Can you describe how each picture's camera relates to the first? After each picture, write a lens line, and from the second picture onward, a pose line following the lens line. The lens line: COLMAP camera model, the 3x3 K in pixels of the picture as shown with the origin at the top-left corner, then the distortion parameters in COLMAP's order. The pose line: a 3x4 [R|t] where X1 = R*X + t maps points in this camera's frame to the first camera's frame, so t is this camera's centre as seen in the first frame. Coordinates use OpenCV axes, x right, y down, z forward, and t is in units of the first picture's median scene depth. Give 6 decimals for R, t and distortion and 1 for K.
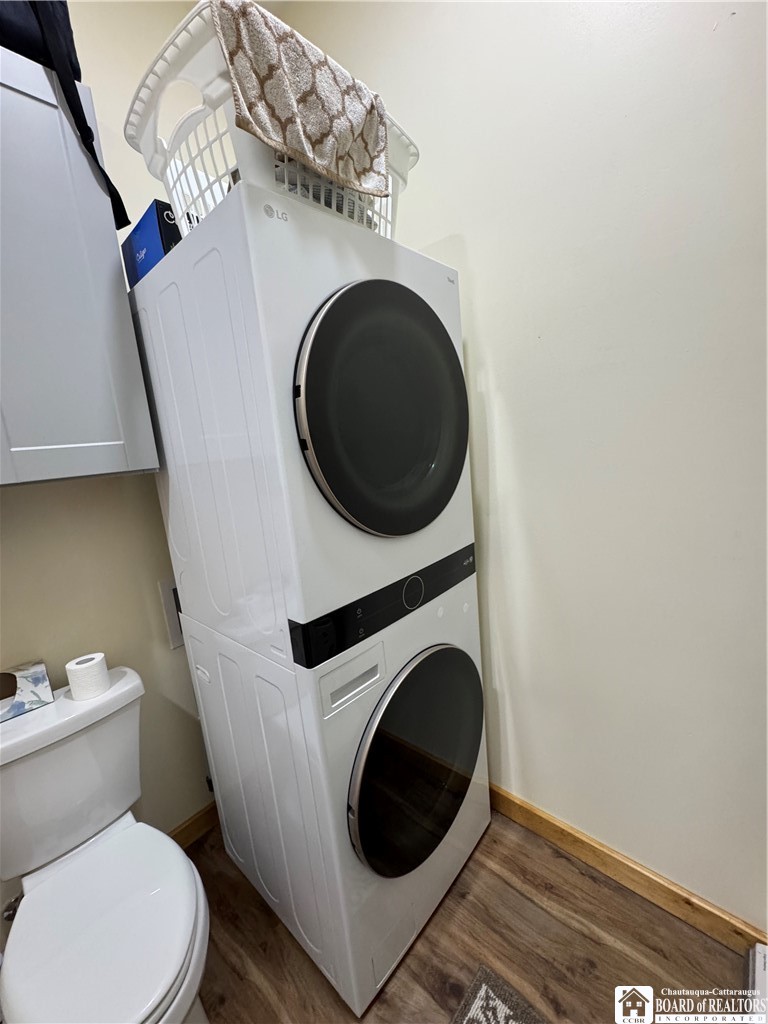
lens RADIAL K [[407.9, 0, 383.8], [0, 407.9, 514.1], [0, 0, 1]] dist [-0.002109, 0.000111]
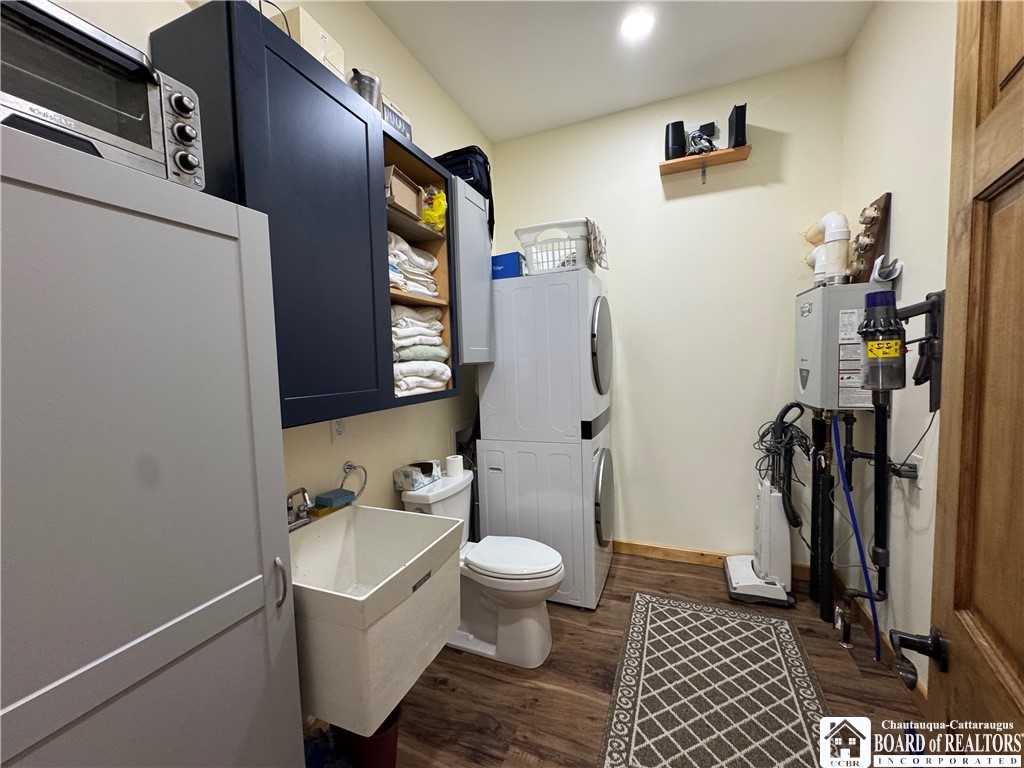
lens RADIAL K [[407.9, 0, 513.5], [0, 407.9, 383.9], [0, 0, 1]] dist [-0.002109, 0.000111]
pose [[0.935107, 0.034990, 0.352634, -1.189217], [0.015142, 0.990259, -0.138413, 0.291916], [-0.354042, 0.134771, 0.925468, -0.974427]]
